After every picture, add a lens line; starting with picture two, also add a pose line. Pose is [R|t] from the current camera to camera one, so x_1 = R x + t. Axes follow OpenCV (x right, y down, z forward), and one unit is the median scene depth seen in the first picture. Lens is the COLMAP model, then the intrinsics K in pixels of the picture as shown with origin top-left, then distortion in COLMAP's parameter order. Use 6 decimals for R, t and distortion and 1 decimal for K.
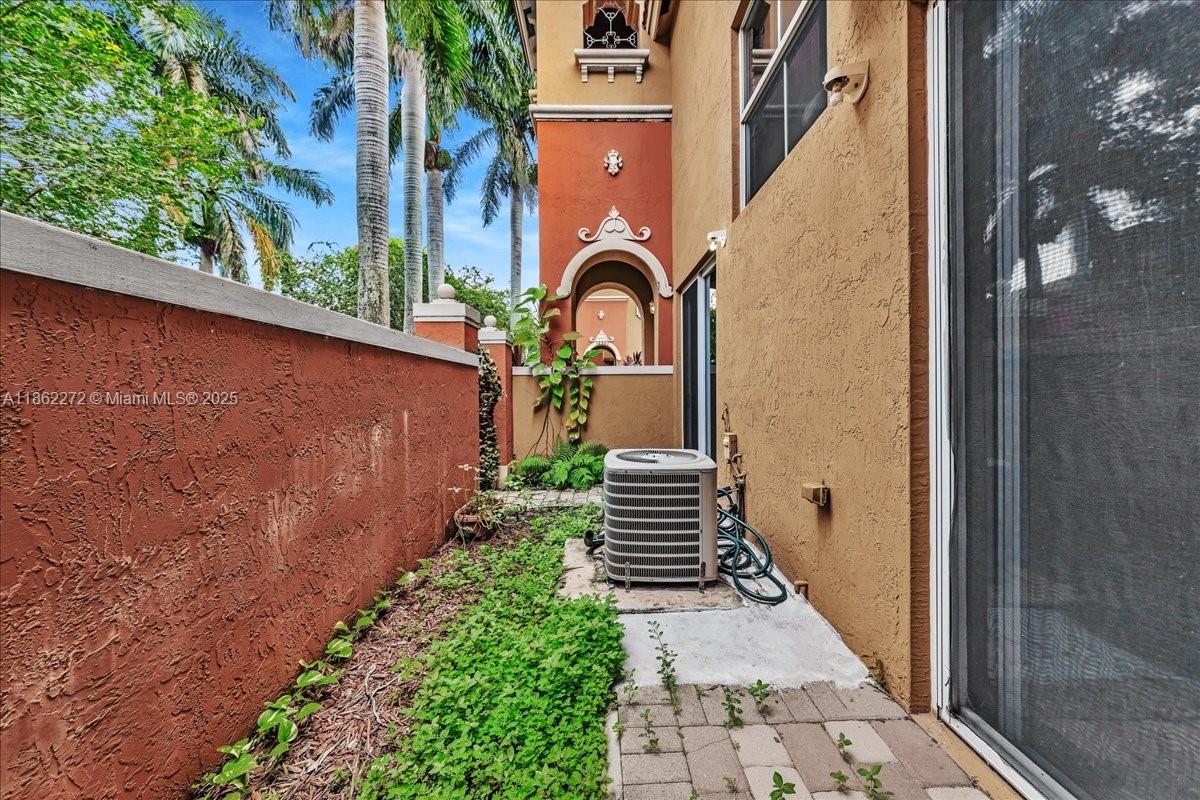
lens RADIAL K [[418.8, 0, 597.5], [0, 418.8, 394.8], [0, 0, 1]] dist [-0.001654, -0.000213]
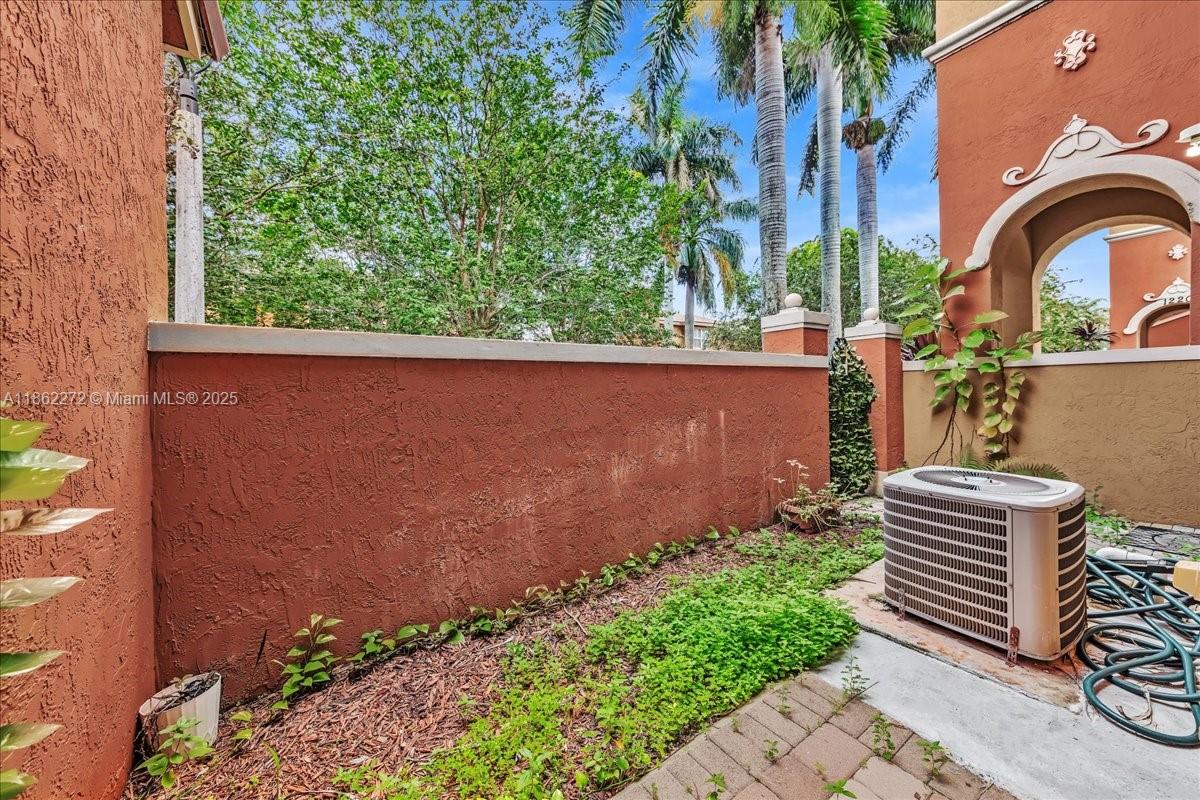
lens RADIAL K [[421.8, 0, 600.9], [0, 421.8, 391.3], [0, 0, 1]] dist [-0.000200, -0.000082]
pose [[0.547077, 0.004870, -0.837068, 0.198751], [0.004611, 0.999950, 0.008831, -0.015352], [0.837069, -0.008691, 0.547028, -0.016380]]
